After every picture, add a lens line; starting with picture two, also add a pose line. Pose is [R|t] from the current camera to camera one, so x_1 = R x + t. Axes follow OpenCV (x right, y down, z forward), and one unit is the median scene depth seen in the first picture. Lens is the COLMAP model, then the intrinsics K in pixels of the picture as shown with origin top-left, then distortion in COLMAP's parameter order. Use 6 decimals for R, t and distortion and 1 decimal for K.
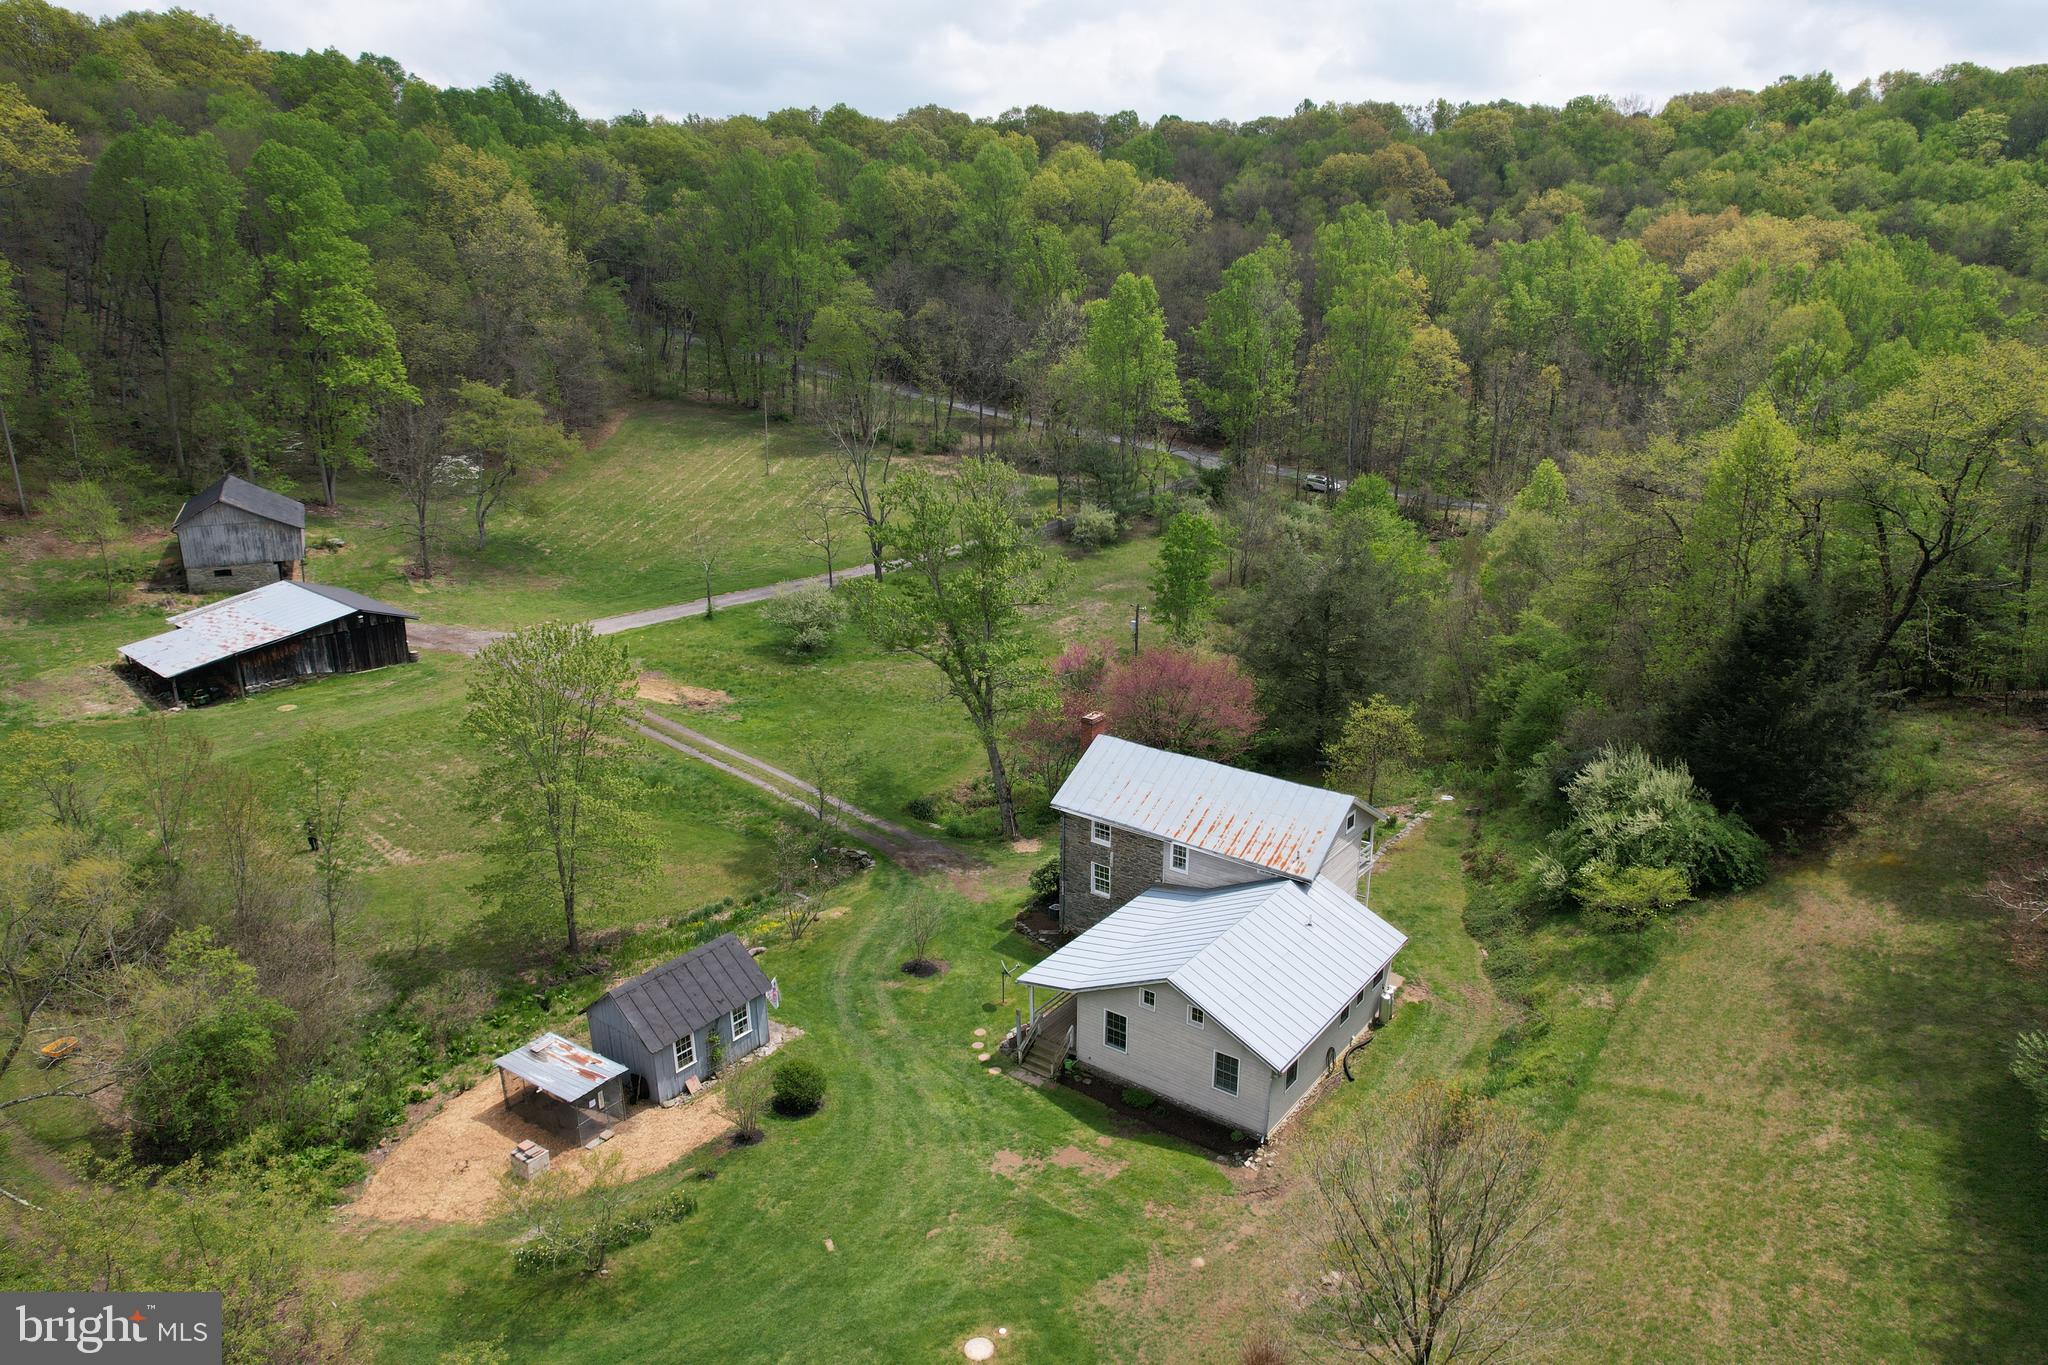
lens RADIAL K [[1332.4, 0, 1027.2], [0, 1332.4, 677.1], [0, 0, 1]] dist [-0.055570, 0.034467]
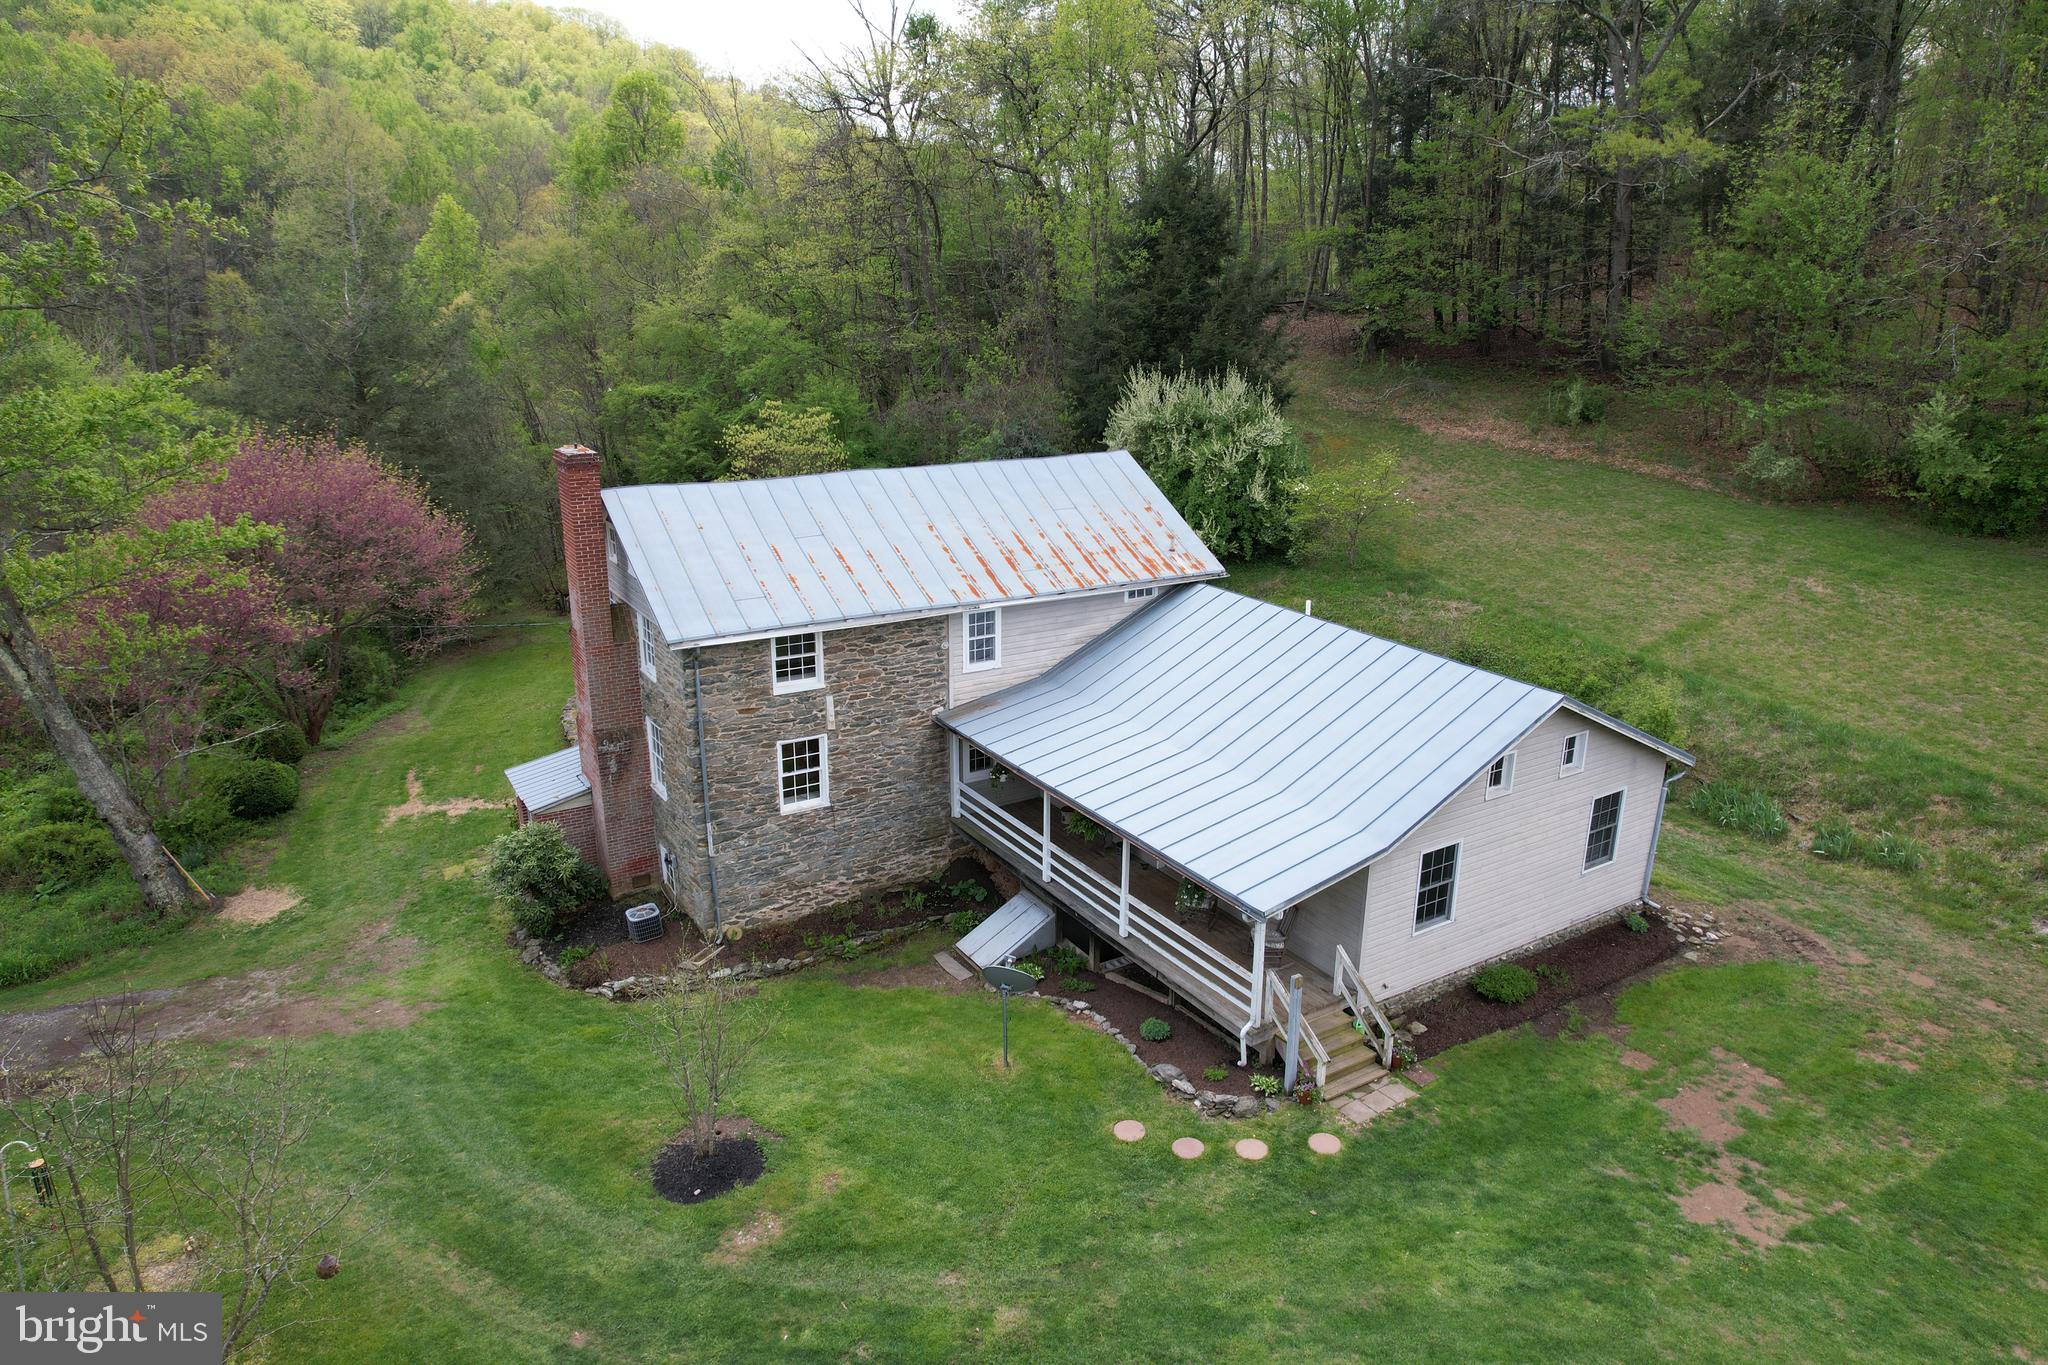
lens RADIAL K [[1332.4, 0, 1024.2], [0, 1332.4, 682.9], [0, 0, 1]] dist [-0.055570, 0.034467]
pose [[0.376886, -0.292210, 0.878960, -0.315515], [0.261154, 0.943959, 0.201840, 0.057035], [-0.888682, 0.153473, 0.432077, 0.783097]]
